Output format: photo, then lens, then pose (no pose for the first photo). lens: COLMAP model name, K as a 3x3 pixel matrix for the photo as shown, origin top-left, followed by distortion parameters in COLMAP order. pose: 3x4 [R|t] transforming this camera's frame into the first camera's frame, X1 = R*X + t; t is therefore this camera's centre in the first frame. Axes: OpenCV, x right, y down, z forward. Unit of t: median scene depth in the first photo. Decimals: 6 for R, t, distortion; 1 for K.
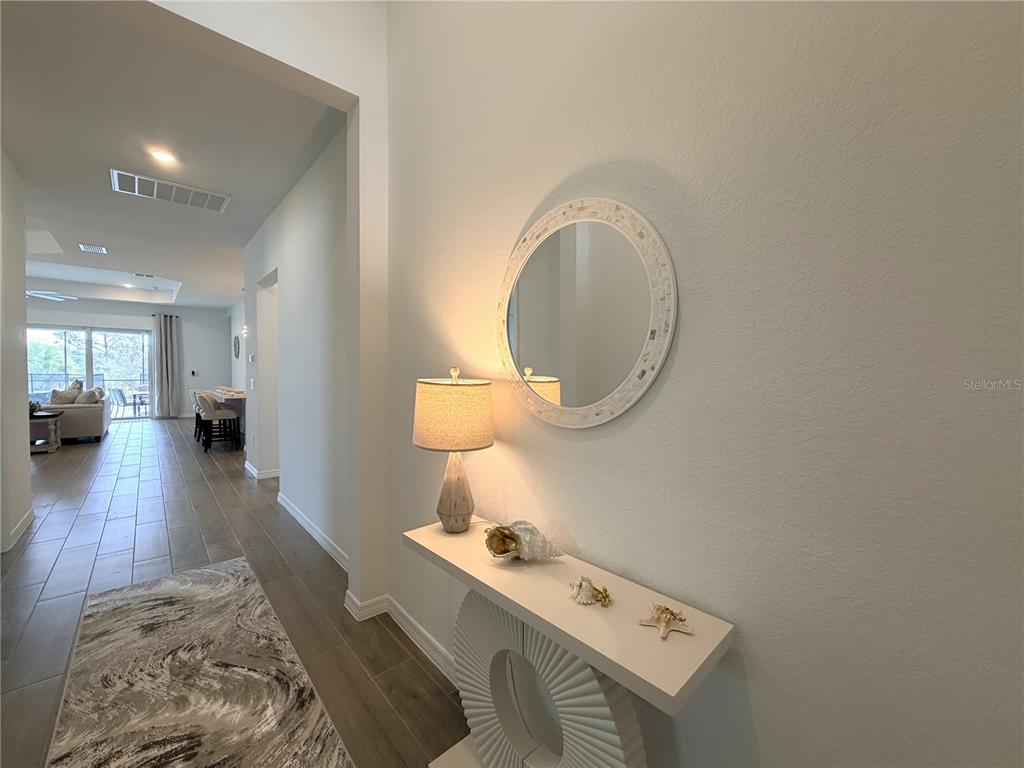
lens RADIAL K [[407.0, 0, 508.1], [0, 407.0, 382.4], [0, 0, 1]] dist [-0.000616, -0.000119]
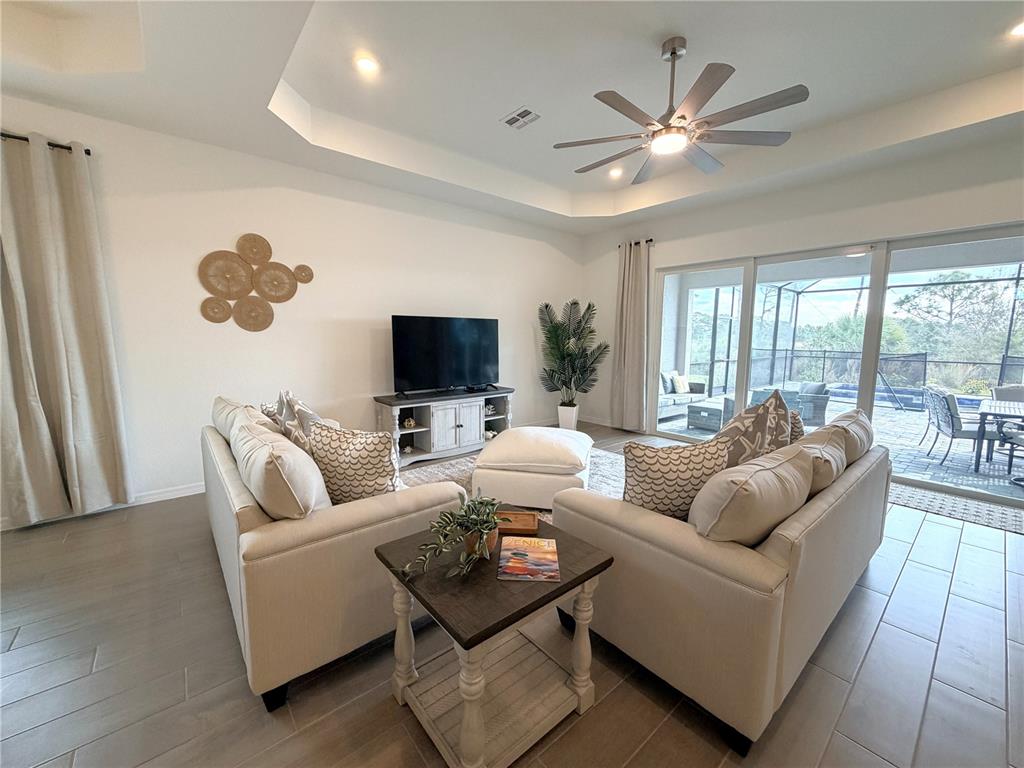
lens RADIAL K [[407.0, 0, 508.1], [0, 407.0, 382.4], [0, 0, 1]] dist [-0.000616, -0.000119]
pose [[-0.033771, 0.107987, -0.993579, -0.499783], [-0.039607, 0.993220, 0.109294, -0.025304], [0.998644, 0.043043, -0.029265, 0.533041]]
